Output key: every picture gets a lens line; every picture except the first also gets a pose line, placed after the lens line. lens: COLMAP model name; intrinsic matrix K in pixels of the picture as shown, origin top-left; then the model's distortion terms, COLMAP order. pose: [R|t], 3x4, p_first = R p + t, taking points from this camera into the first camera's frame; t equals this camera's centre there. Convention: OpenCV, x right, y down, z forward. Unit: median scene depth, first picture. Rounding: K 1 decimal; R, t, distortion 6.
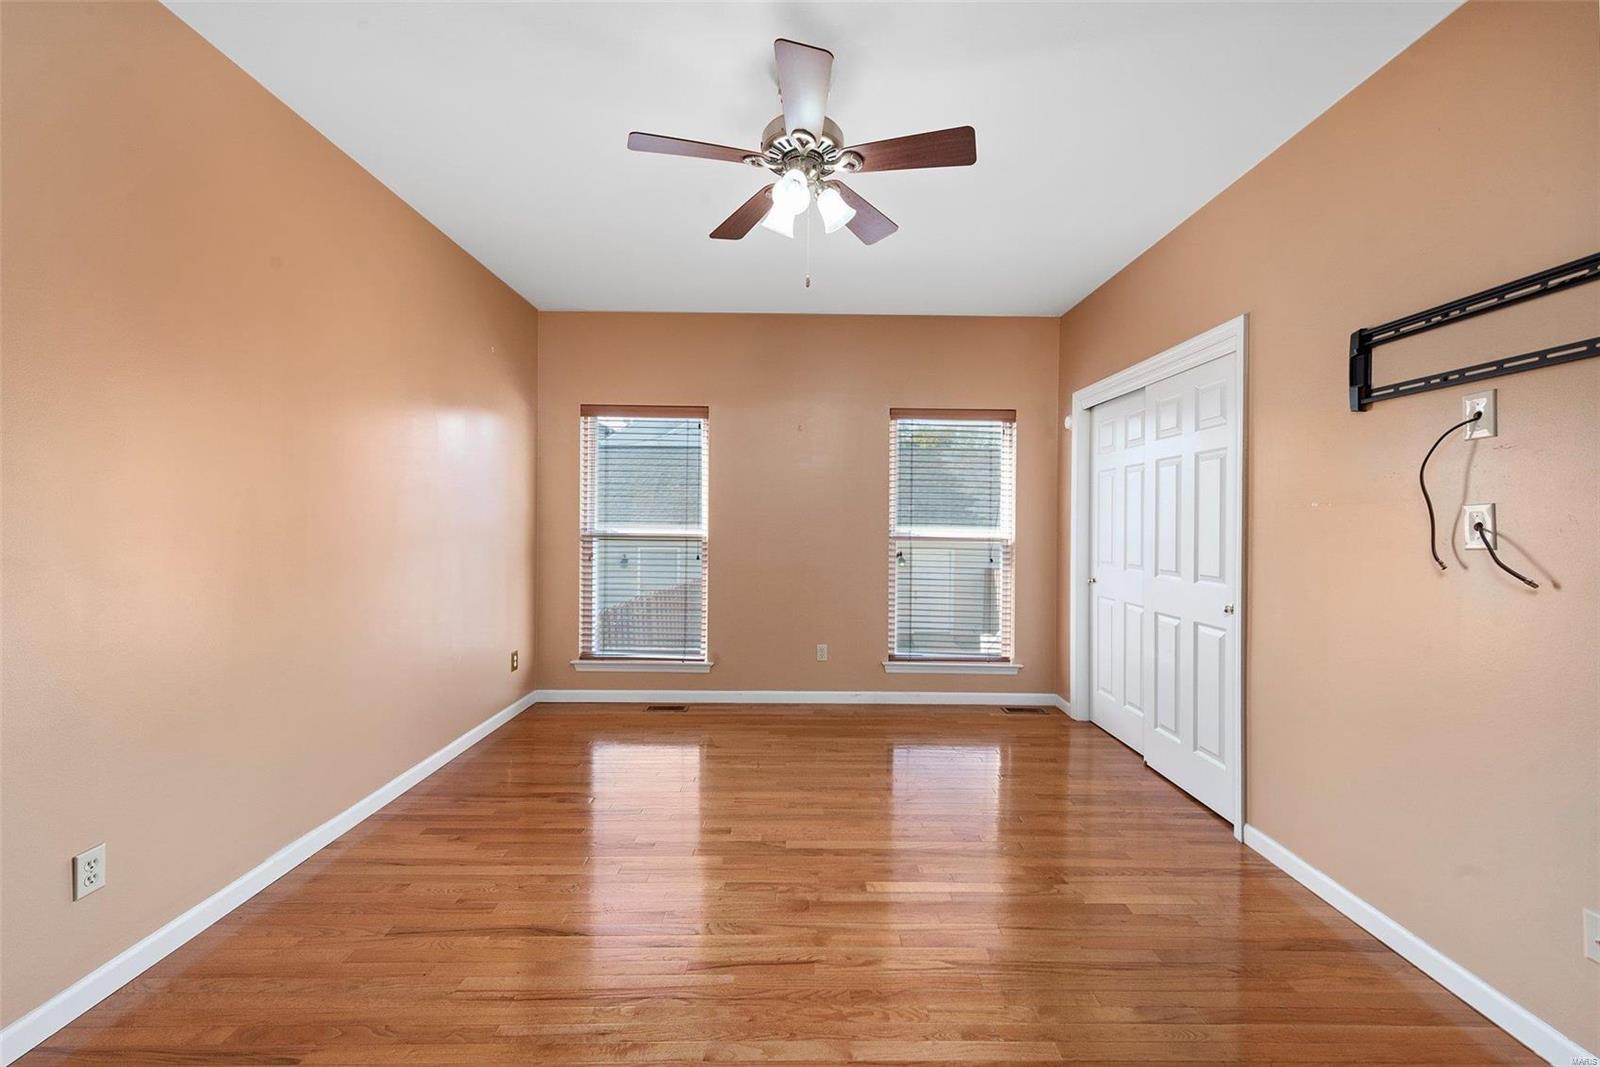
lens RADIAL K [[629.3, 0, 811.5], [0, 629.3, 537.6], [0, 0, 1]] dist [0.015547, -0.004466]
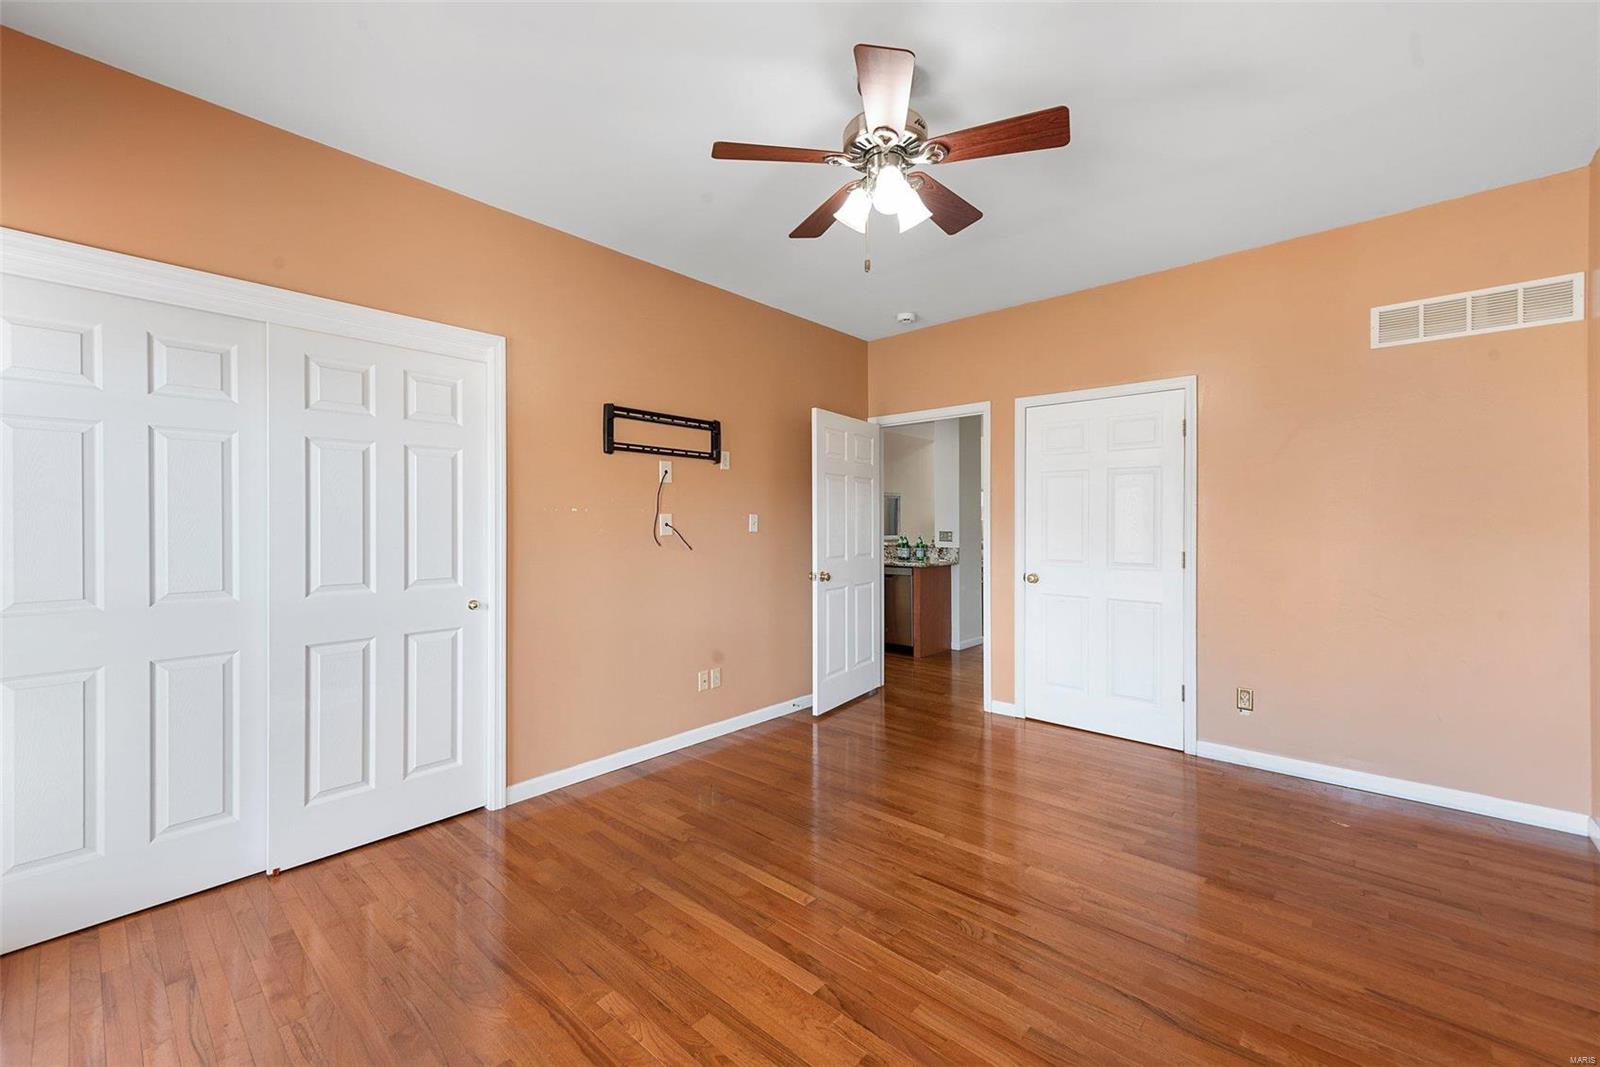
lens RADIAL K [[629.3, 0, 811.5], [0, 629.3, 537.6], [0, 0, 1]] dist [0.015547, -0.004466]
pose [[-0.724355, -0.029714, 0.688787, -0.617181], [0.011038, 0.998443, 0.054680, -0.069810], [-0.689339, 0.047210, -0.722899, 1.817910]]
